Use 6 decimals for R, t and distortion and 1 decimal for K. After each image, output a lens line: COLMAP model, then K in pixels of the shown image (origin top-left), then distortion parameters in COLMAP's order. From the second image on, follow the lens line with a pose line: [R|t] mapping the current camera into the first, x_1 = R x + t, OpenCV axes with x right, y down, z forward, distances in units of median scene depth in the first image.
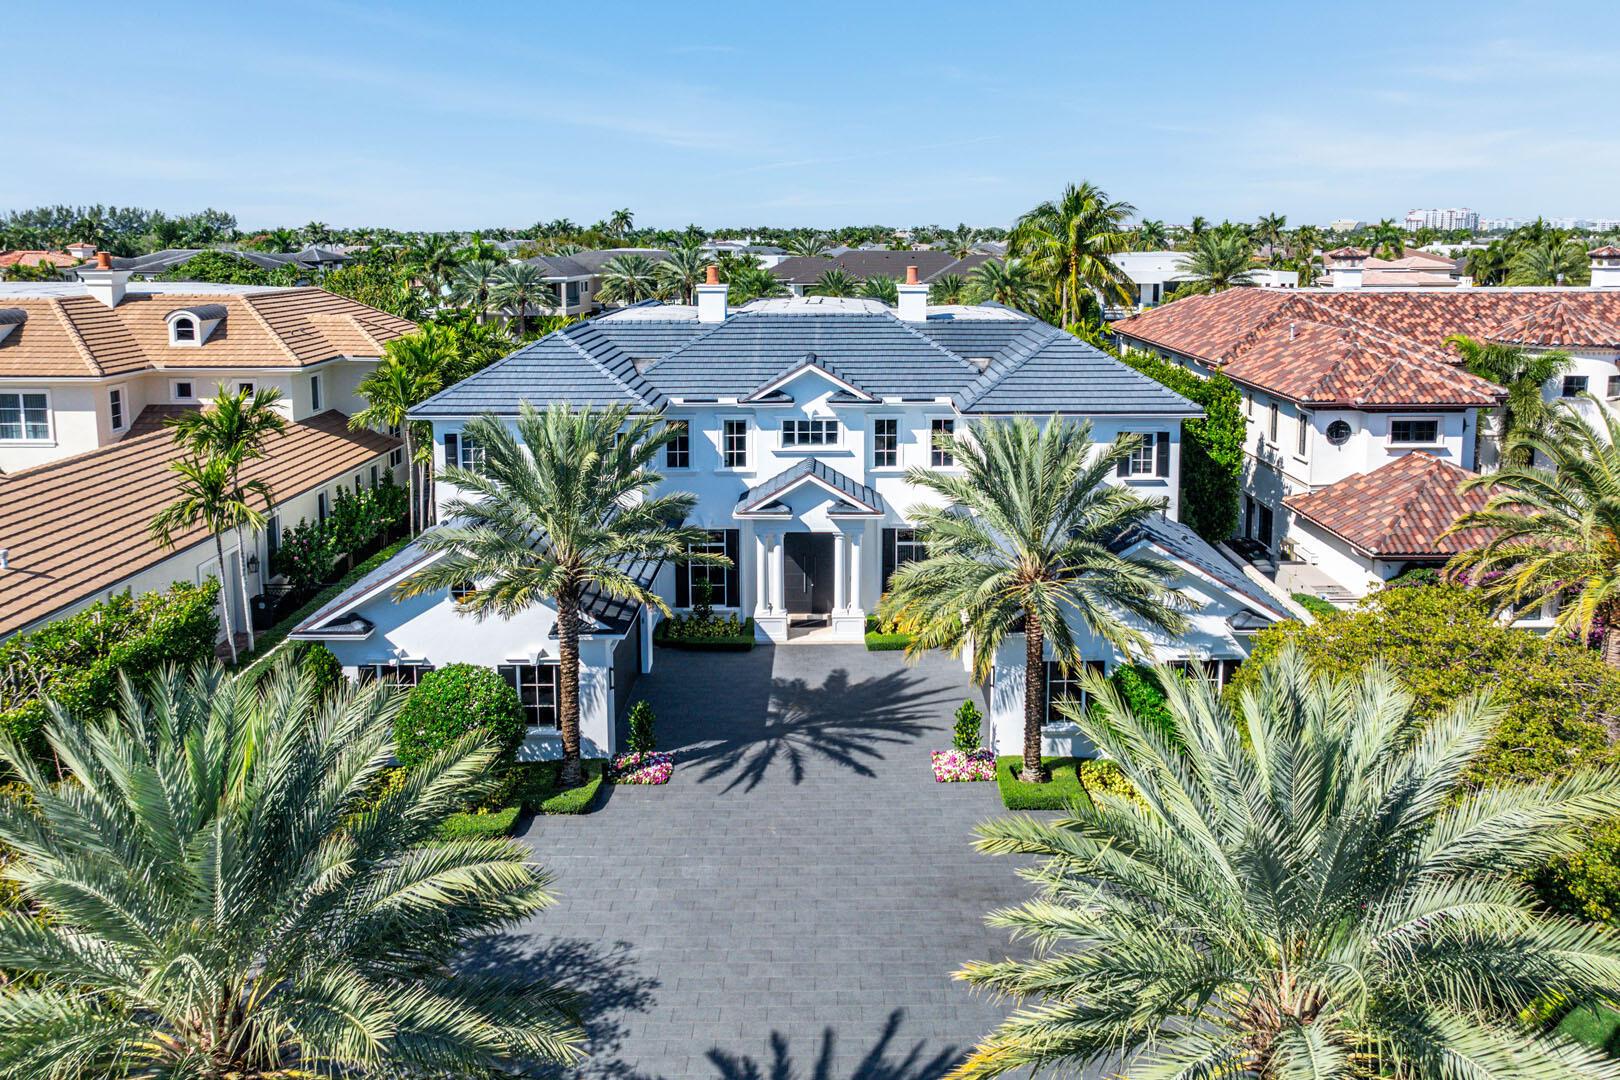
lens RADIAL K [[1127.5, 0, 834.0], [0, 1127.5, 398.1], [0, 0, 1]] dist [-0.005456, 0.003670]
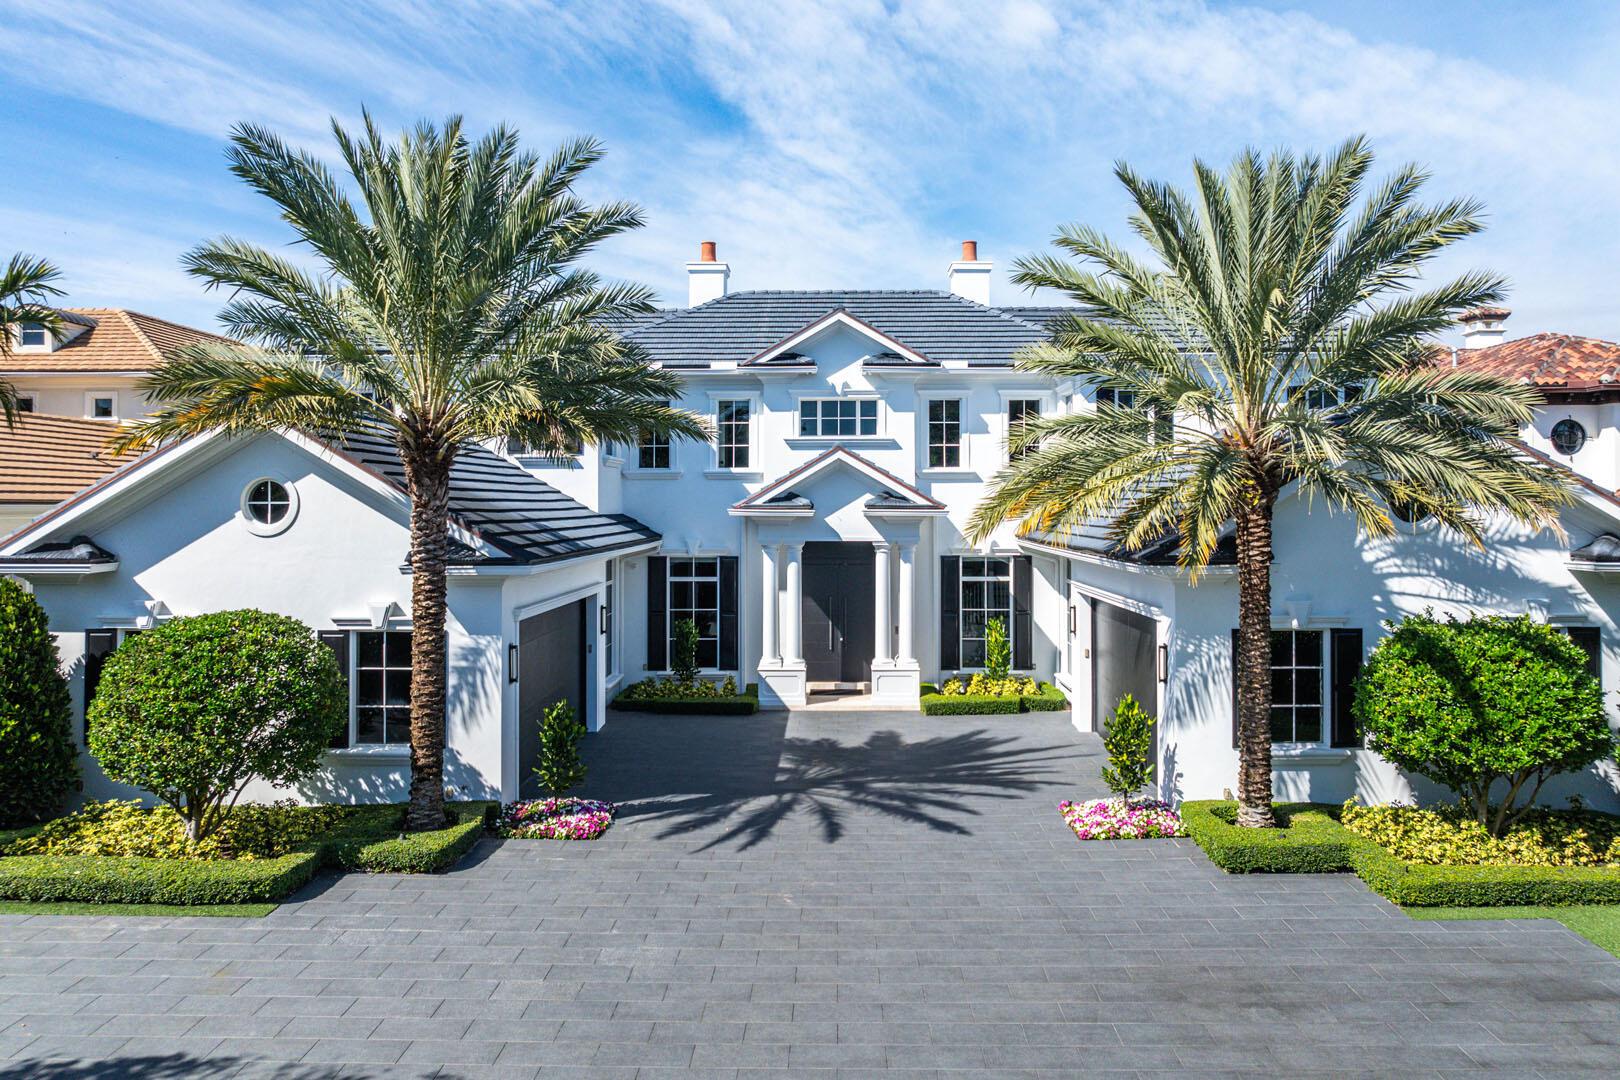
lens RADIAL K [[1106.0, 0, 812.8], [0, 1106.0, 497.4], [0, 0, 1]] dist [-0.014158, 0.000687]
pose [[0.999616, -0.002326, -0.027600, -0.019728], [-0.001722, 0.989323, -0.145731, 0.196395], [0.027645, 0.145723, 0.988939, 0.335075]]
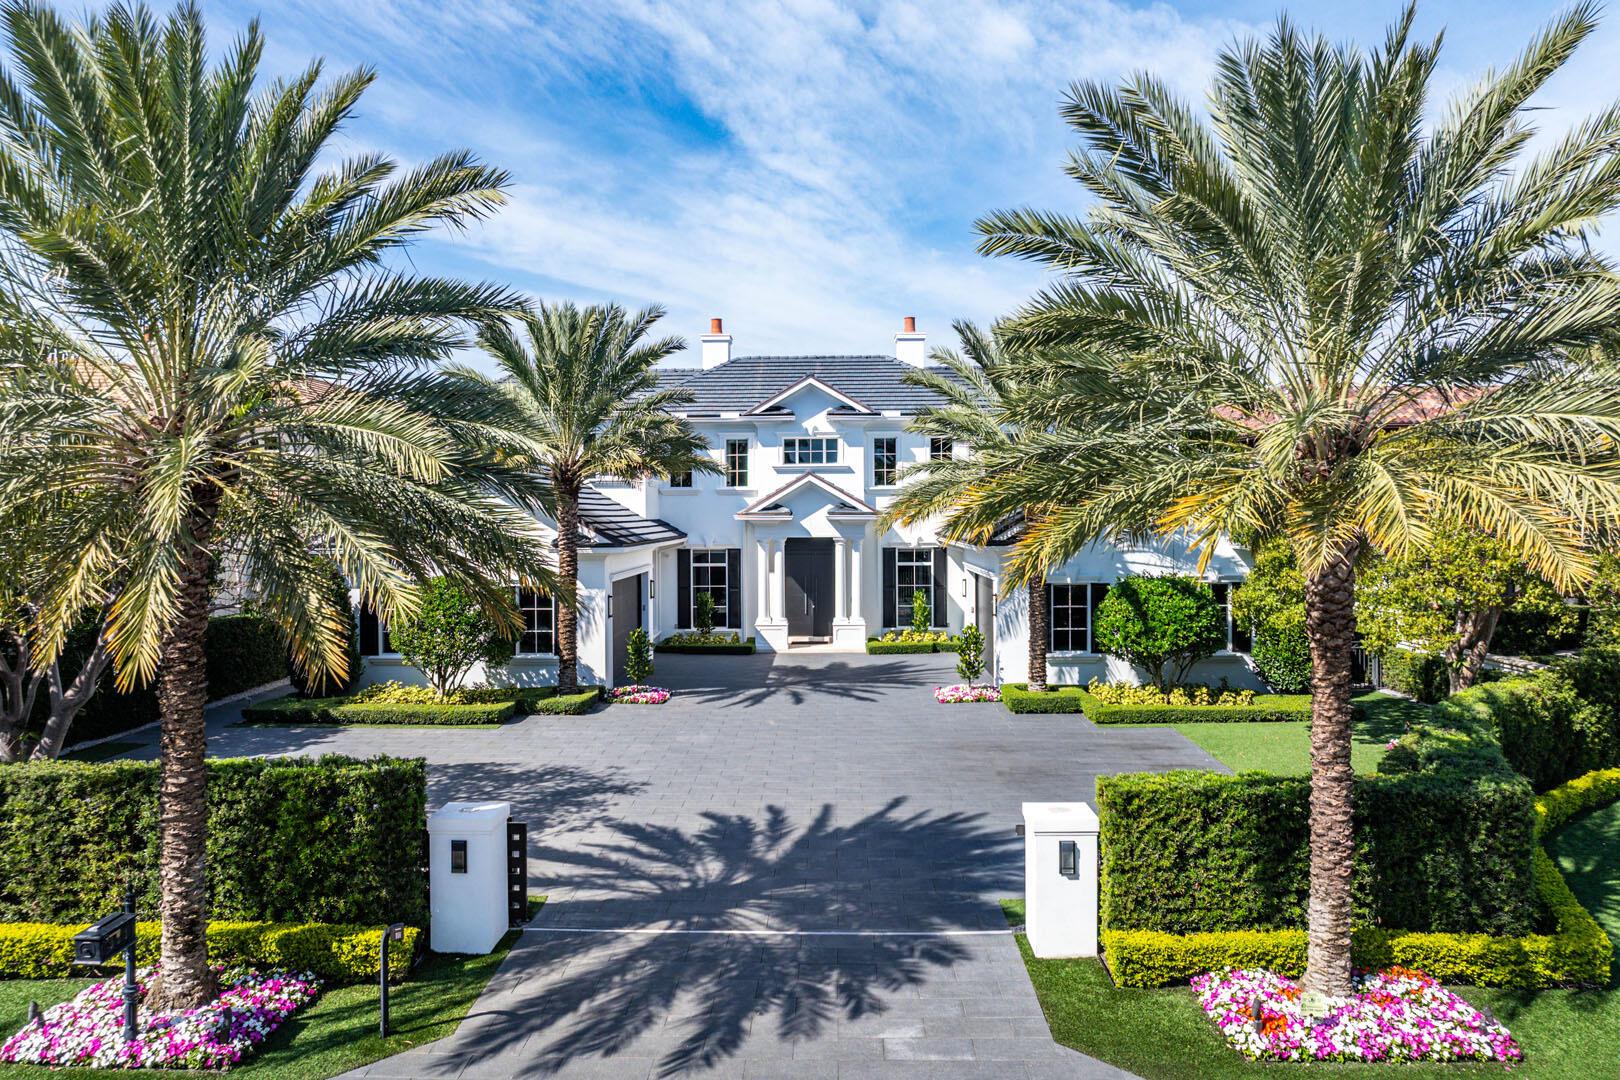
lens RADIAL K [[1085.4, 0, 788.6], [0, 1085.4, 539.6], [0, 0, 1]] dist [-0.009182, -0.001013]
pose [[0.998964, -0.005317, -0.045185, 0.003056], [0.000061, 0.993302, -0.115549, 0.239672], [0.045497, 0.115427, 0.992273, 0.037519]]
